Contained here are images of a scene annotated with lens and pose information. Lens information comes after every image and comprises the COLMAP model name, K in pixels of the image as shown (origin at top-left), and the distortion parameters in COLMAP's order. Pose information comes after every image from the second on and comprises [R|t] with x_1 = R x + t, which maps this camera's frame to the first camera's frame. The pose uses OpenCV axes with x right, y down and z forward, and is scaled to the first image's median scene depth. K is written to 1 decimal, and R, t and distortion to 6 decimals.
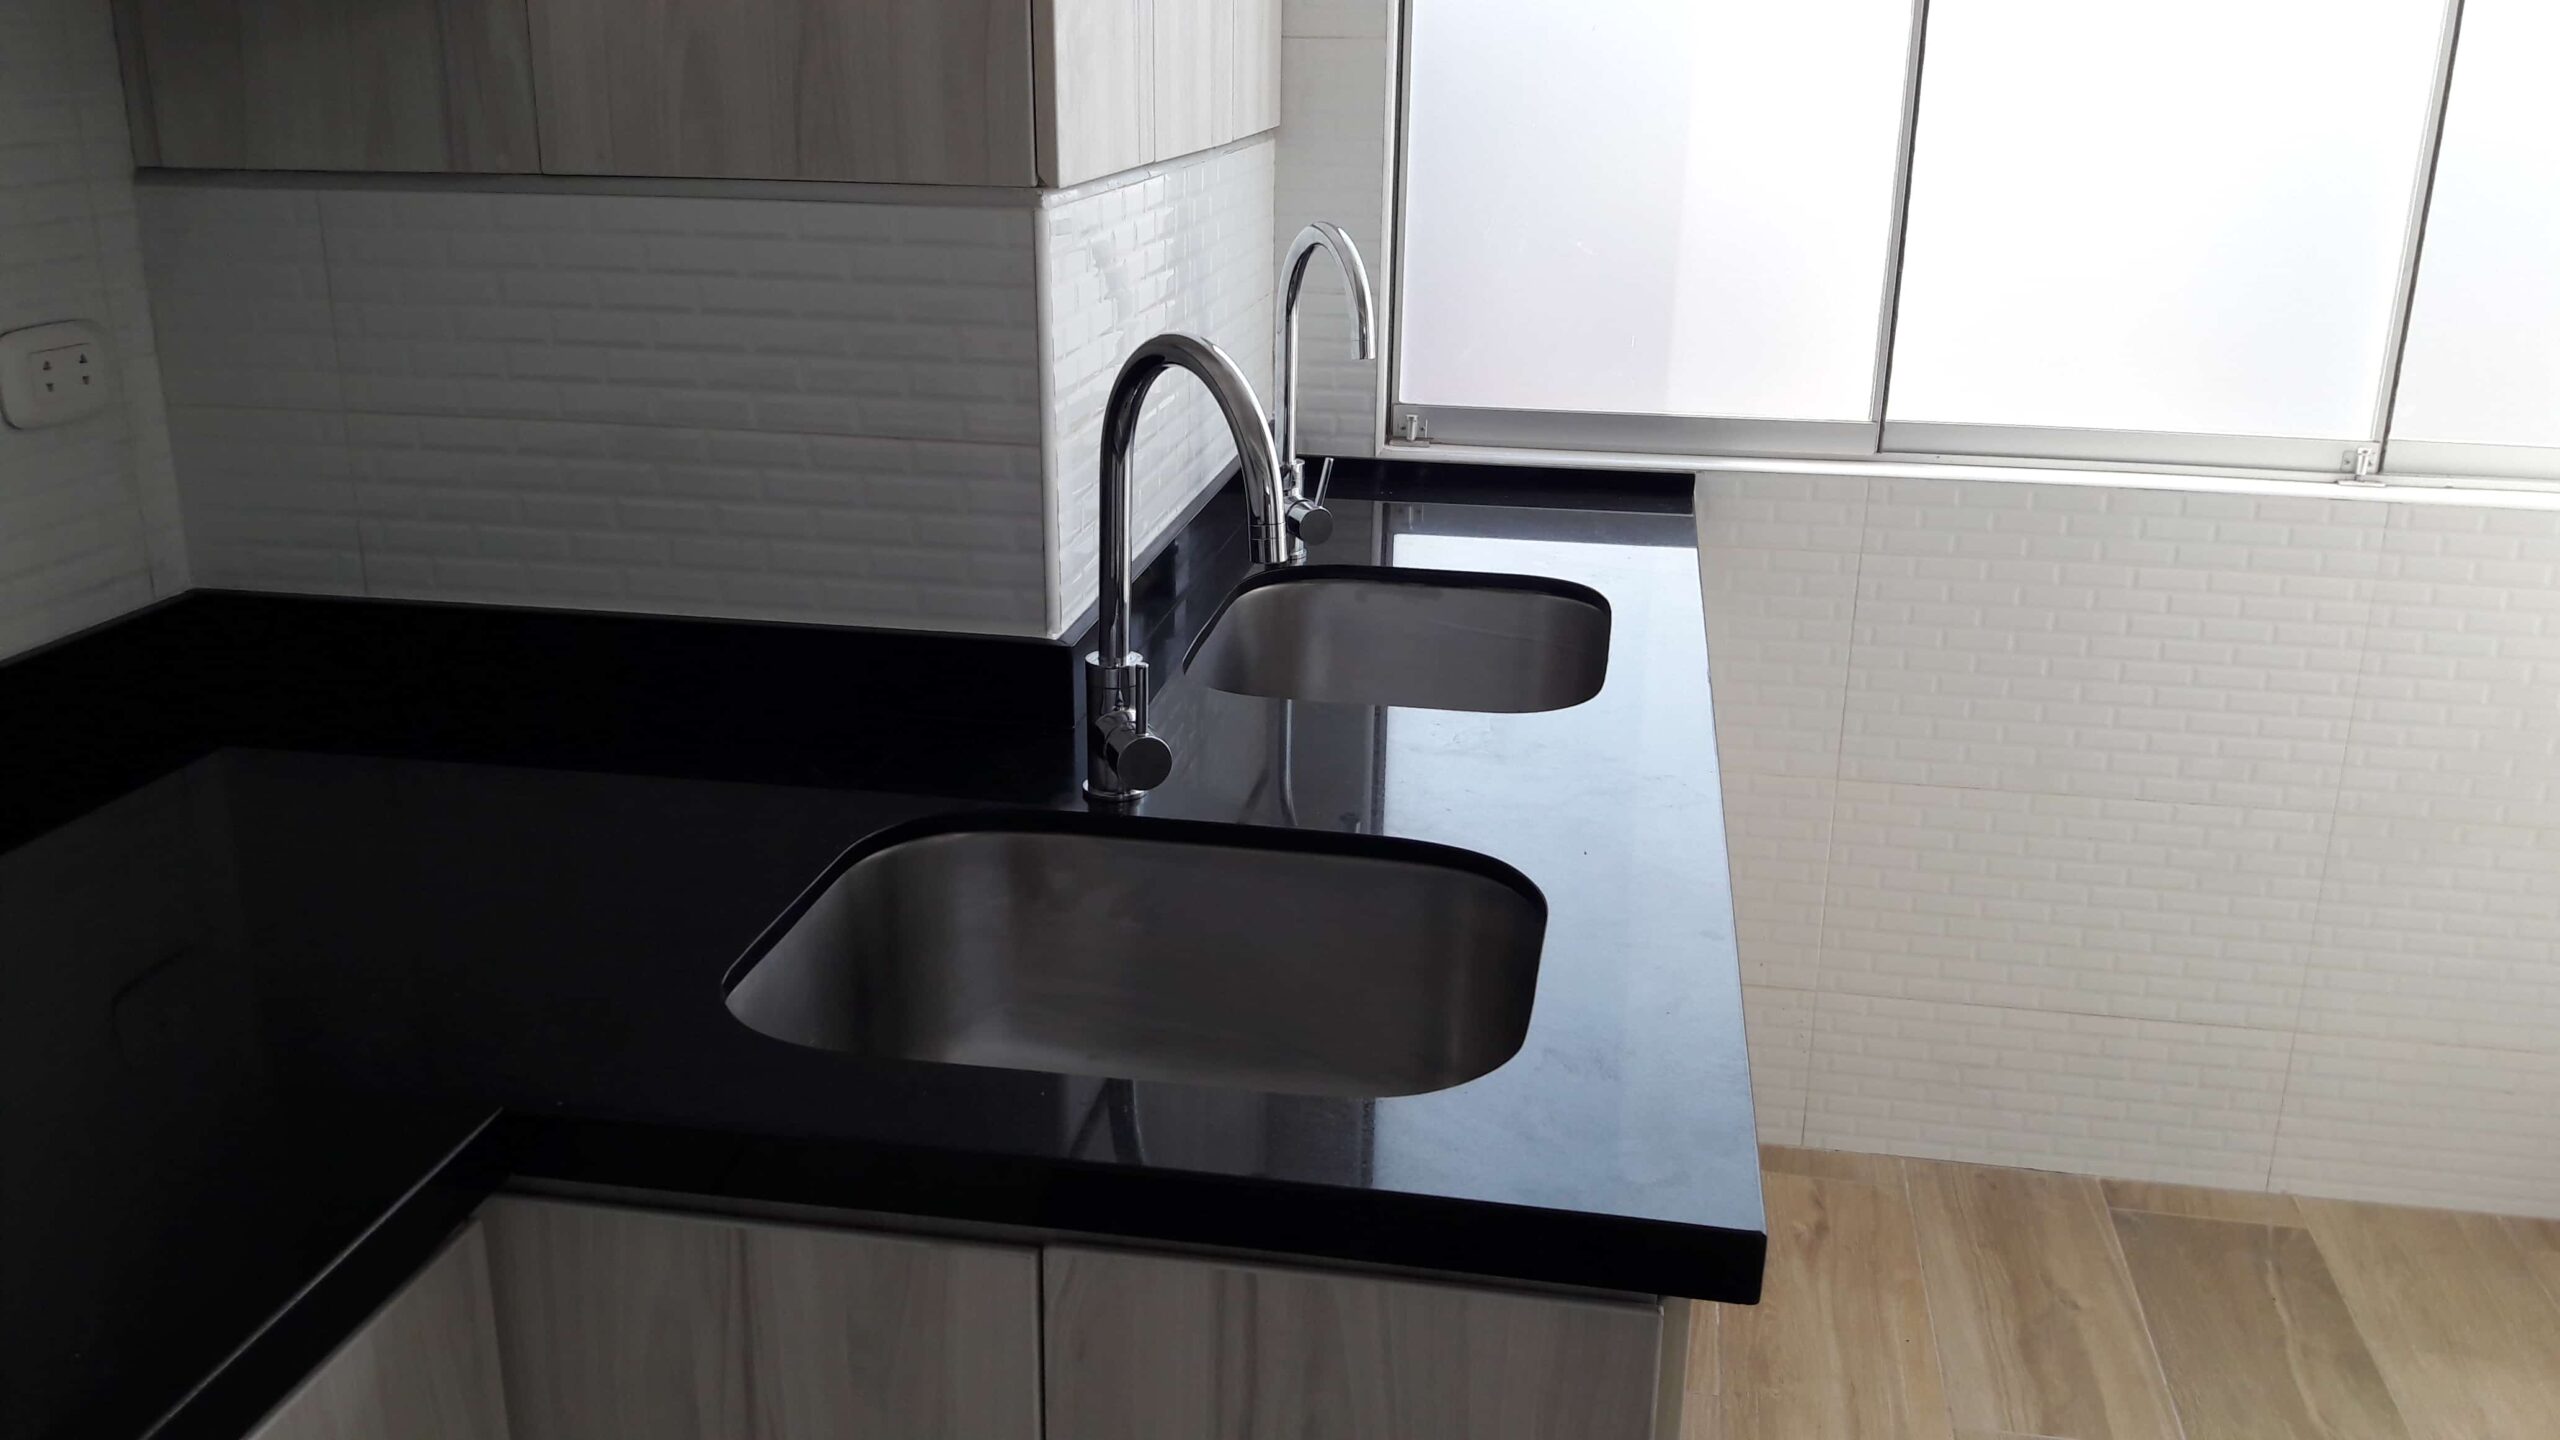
lens RADIAL K [[2116.9, 0, 1272.9], [0, 2116.9, 641.7], [0, 0, 1]] dist [0.177697, -0.389959]
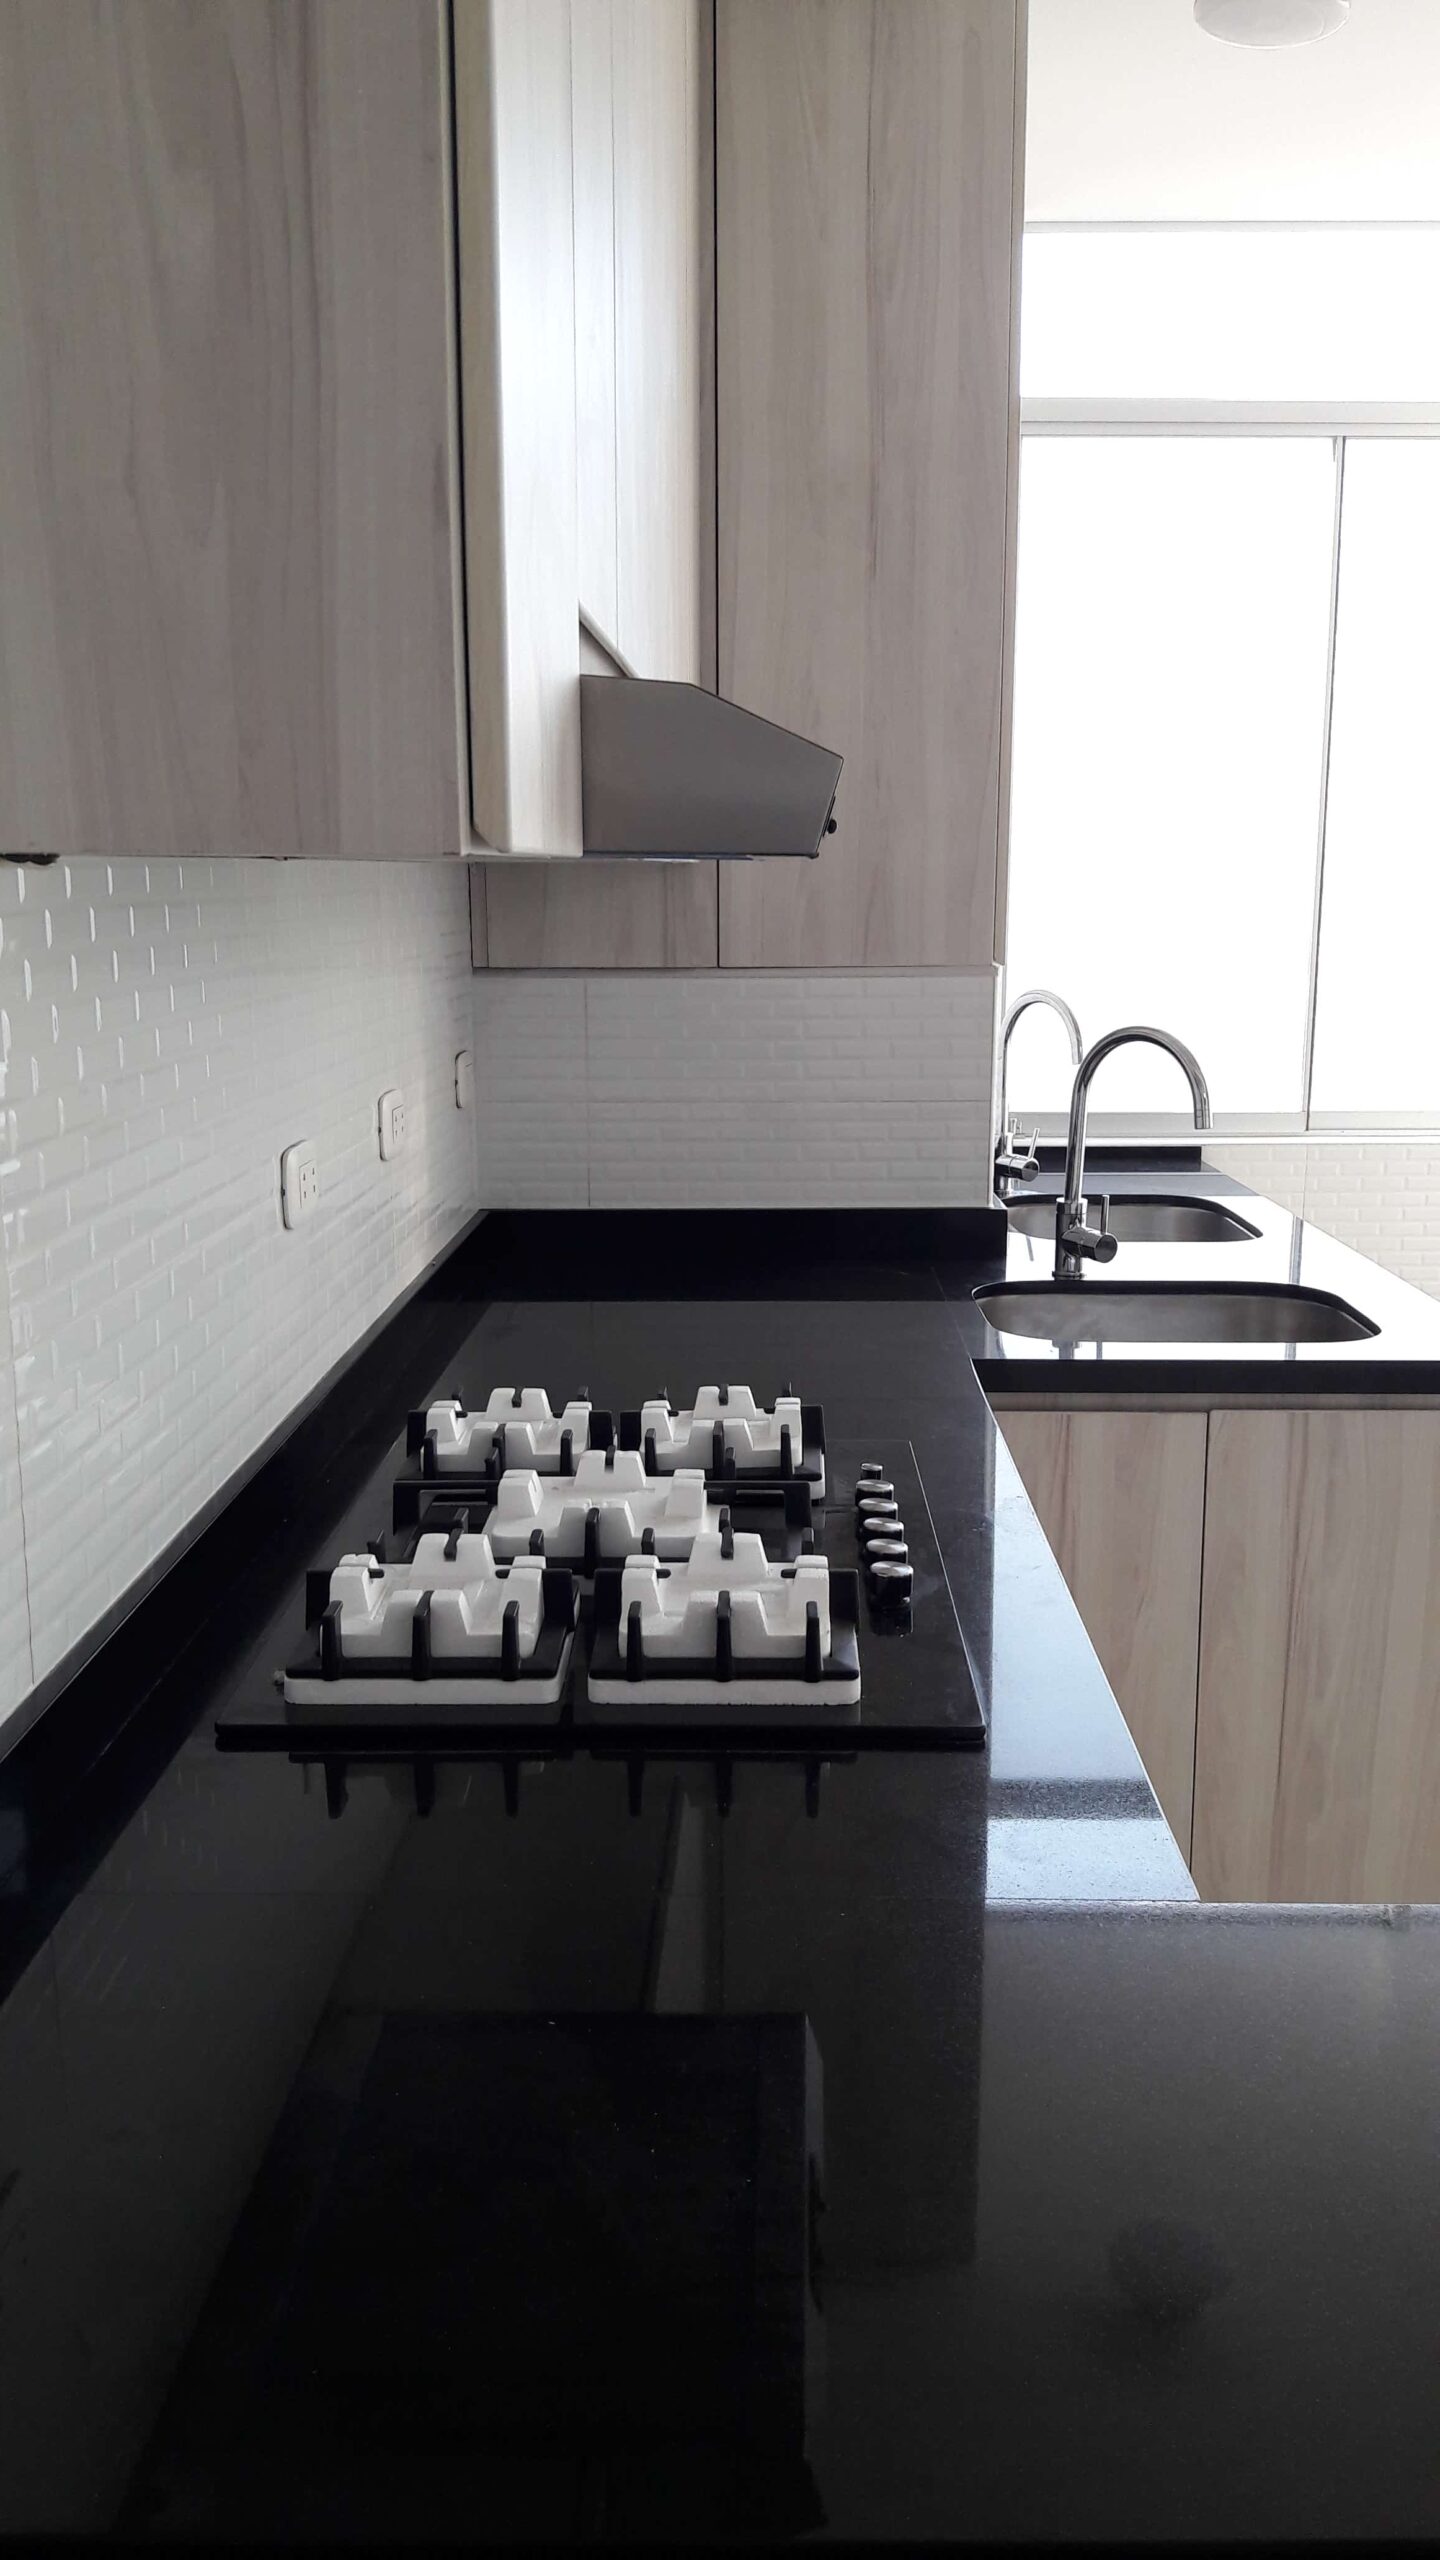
lens RADIAL K [[2099.5, 0, 720.0], [0, 2099.5, 1280.0], [0, 0, 1]] dist [0.173583, -0.521267]
pose [[0.981181, -0.041762, 0.188522, -0.674557], [0.058935, 0.994514, -0.086423, 0.201310], [-0.183878, 0.095908, 0.978259, -0.723817]]
